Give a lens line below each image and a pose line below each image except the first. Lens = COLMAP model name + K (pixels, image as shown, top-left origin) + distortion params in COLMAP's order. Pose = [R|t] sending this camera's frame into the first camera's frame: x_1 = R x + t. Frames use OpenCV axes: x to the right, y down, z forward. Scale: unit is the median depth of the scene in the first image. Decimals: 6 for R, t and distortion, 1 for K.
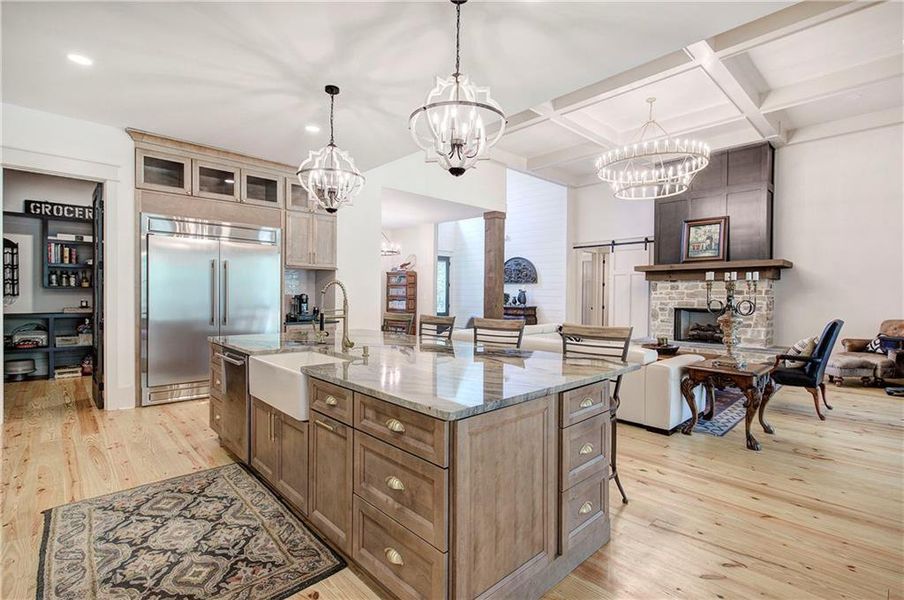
lens RADIAL K [[421.9, 0, 452.2], [0, 421.9, 296.9], [0, 0, 1]] dist [-0.011466, 0.000335]
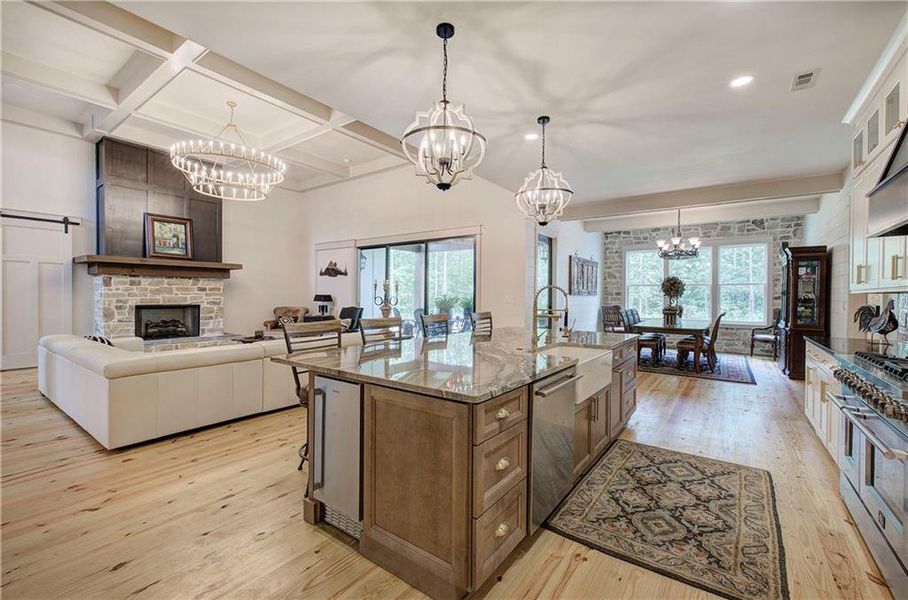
lens RADIAL K [[387.0, 0, 453.4], [0, 387.0, 300.3], [0, 0, 1]] dist [-0.000605, -0.000197]
pose [[-0.185550, -0.022829, 0.982370, -1.411106], [-0.005271, 0.999739, 0.022237, -0.024818], [-0.982621, -0.001052, -0.185622, 1.585698]]
